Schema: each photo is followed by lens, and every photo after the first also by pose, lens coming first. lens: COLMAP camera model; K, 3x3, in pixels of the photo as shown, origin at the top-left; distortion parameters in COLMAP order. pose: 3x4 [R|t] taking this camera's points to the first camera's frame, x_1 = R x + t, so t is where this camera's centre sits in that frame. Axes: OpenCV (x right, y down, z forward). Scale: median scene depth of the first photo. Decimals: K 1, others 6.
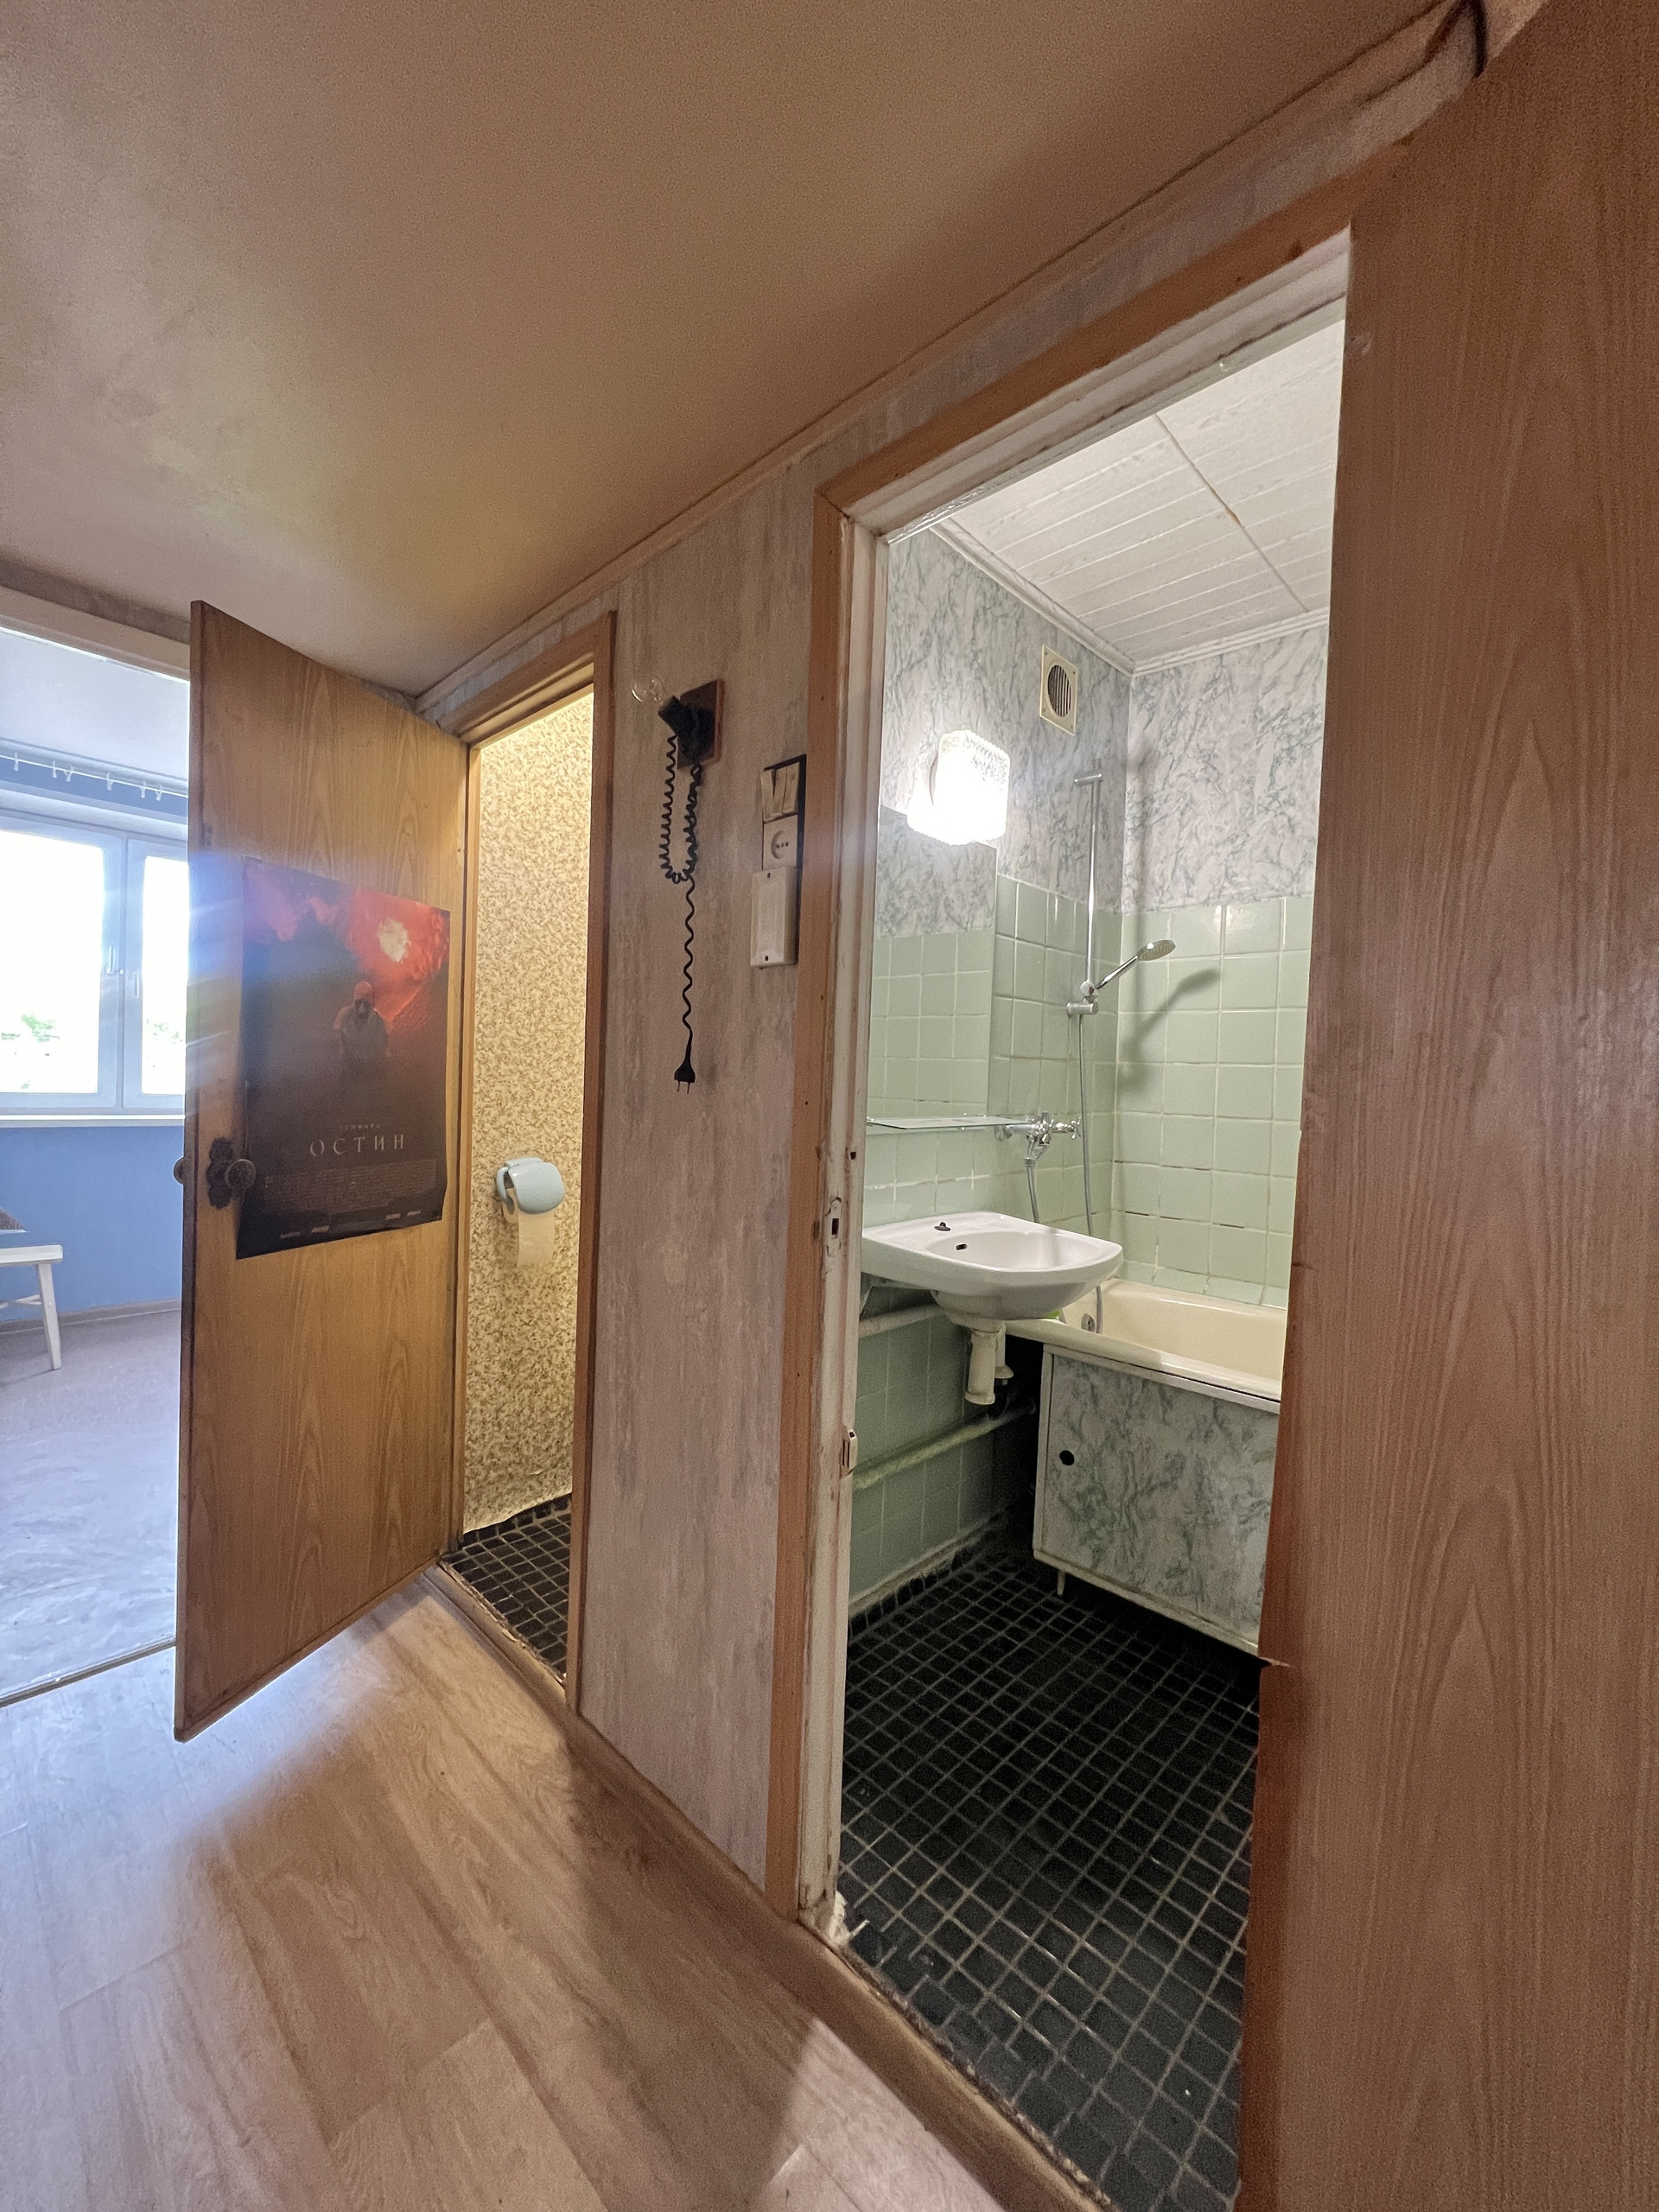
lens RADIAL K [[884.7, 0, 823.9], [0, 884.7, 1096.8], [0, 0, 1]] dist [-0.002320, 0.000805]
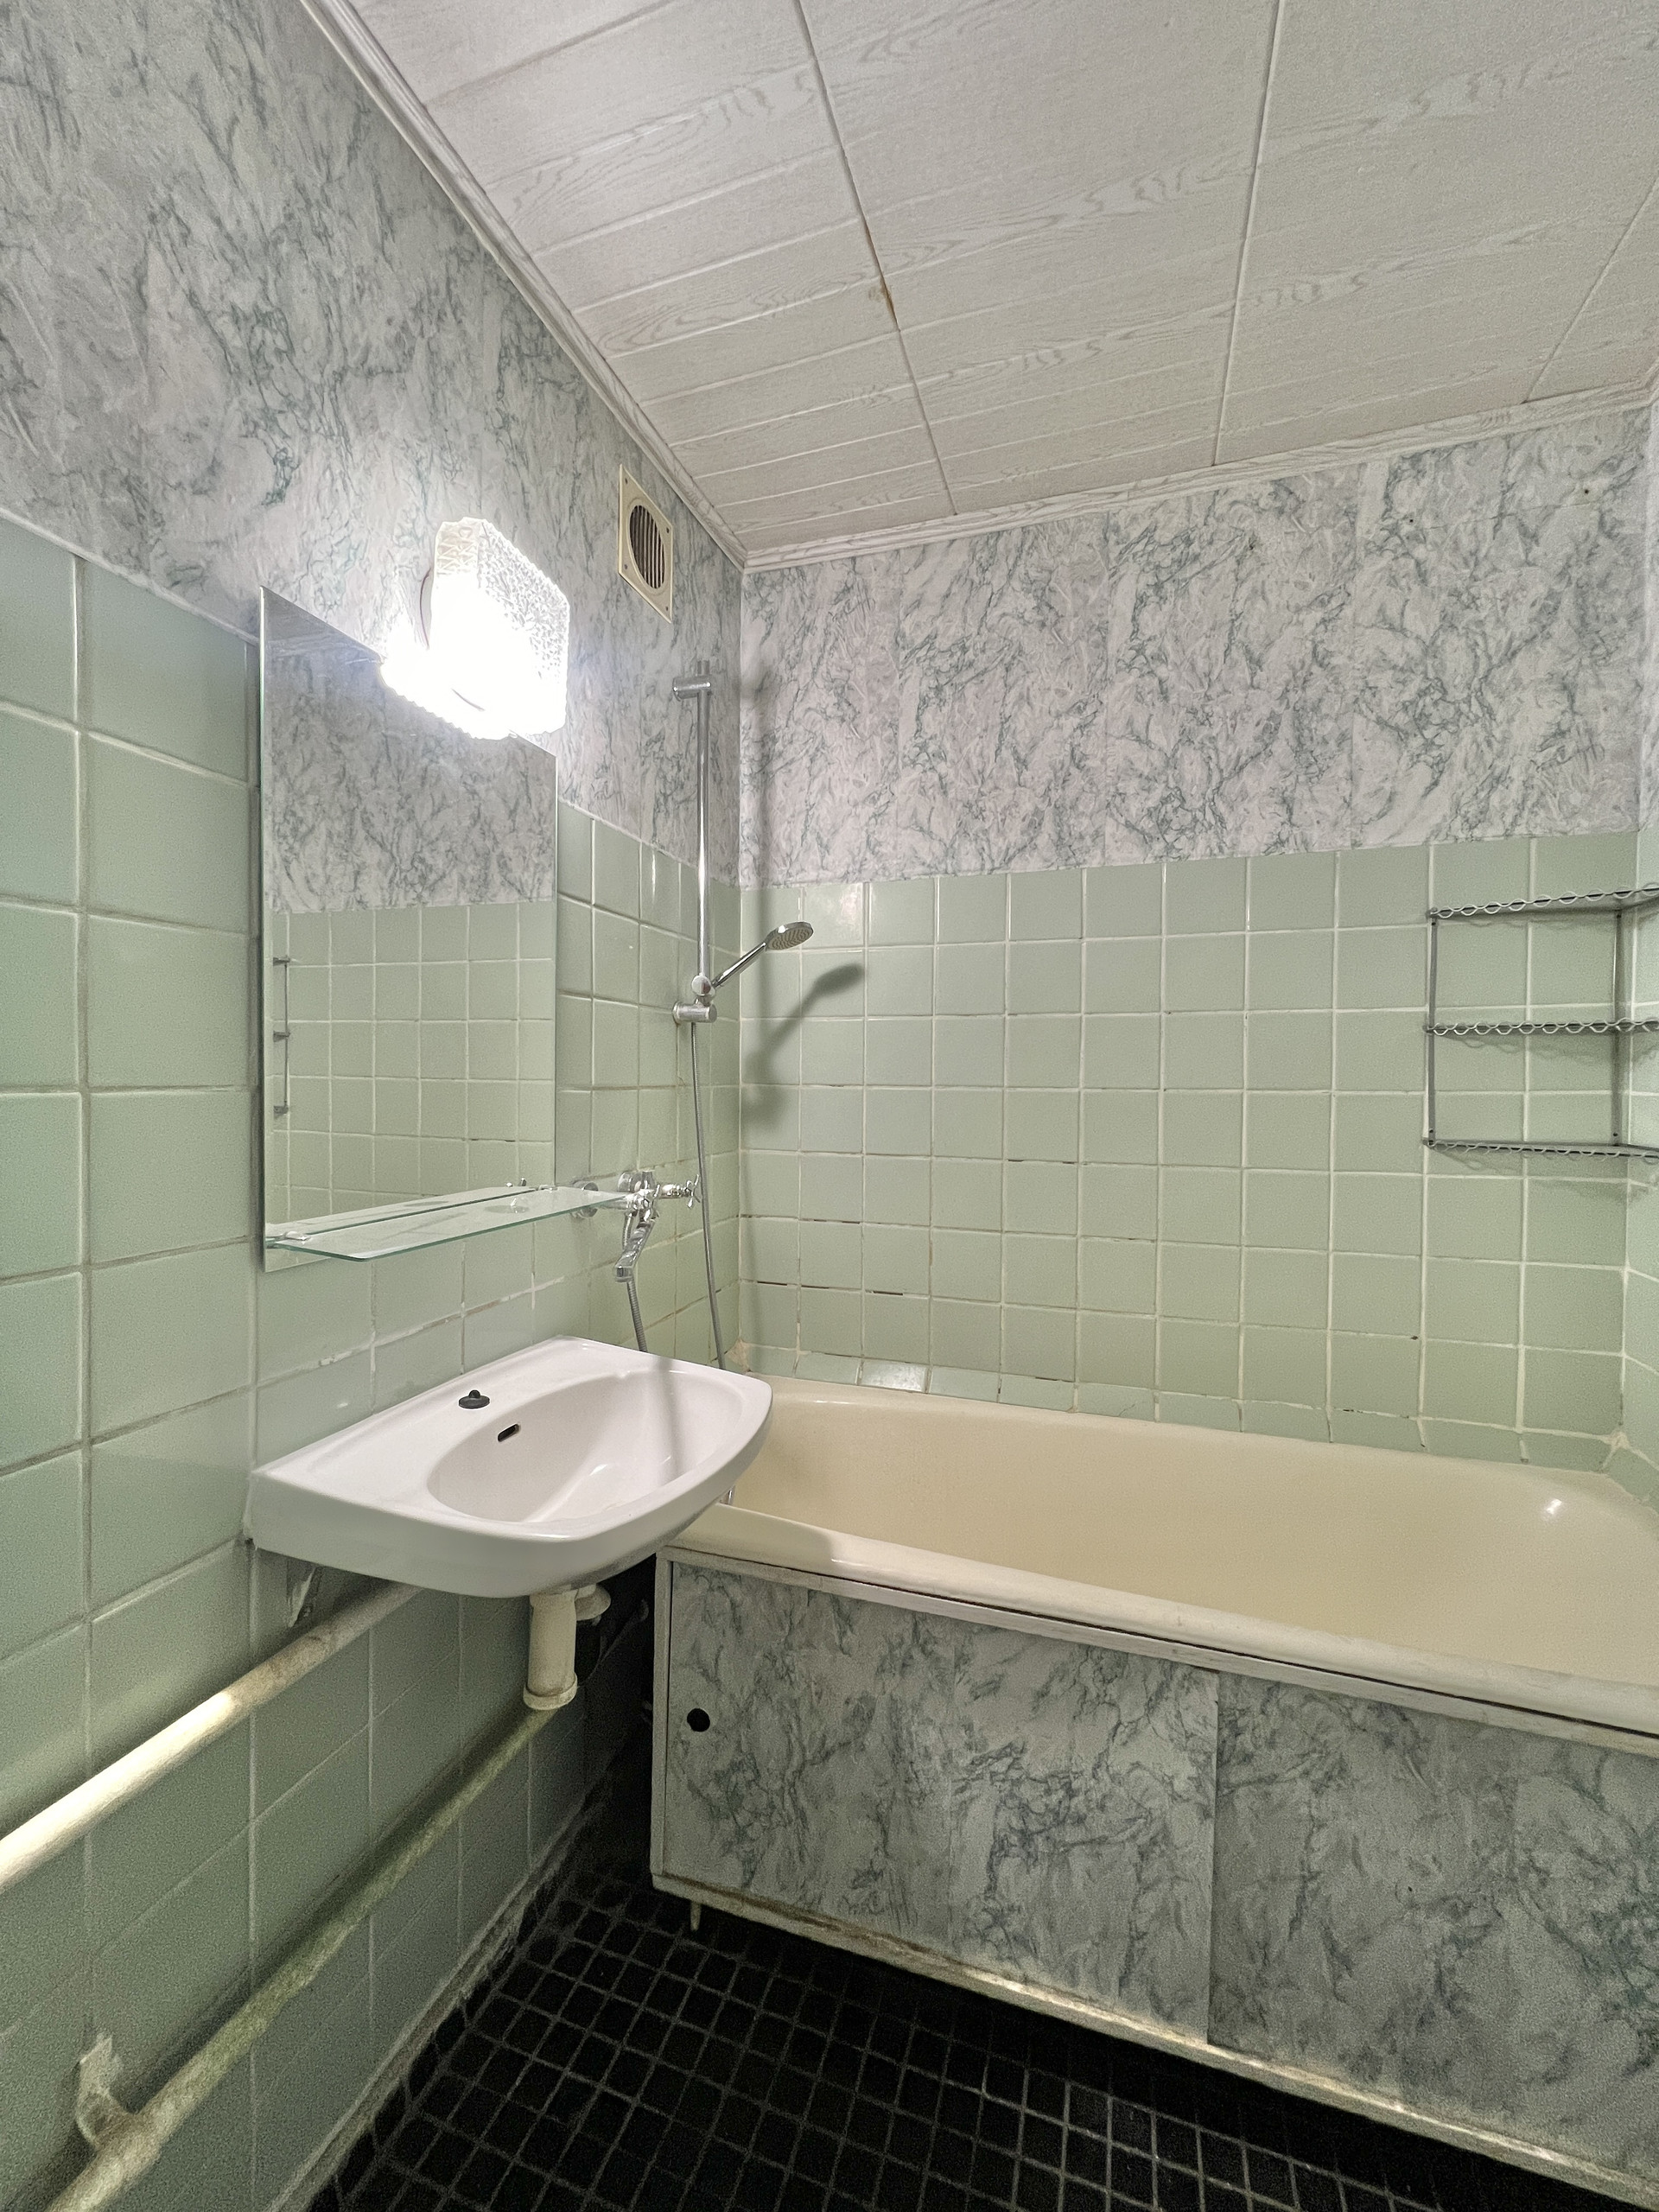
lens RADIAL K [[884.7, 0, 829.7], [0, 884.7, 1098.8], [0, 0, 1]] dist [-0.002320, 0.000805]
pose [[0.902407, -0.032926, 0.429624, 0.091498], [0.031085, 0.999453, 0.011305, -0.039884], [-0.429761, 0.003153, 0.902937, 0.345171]]
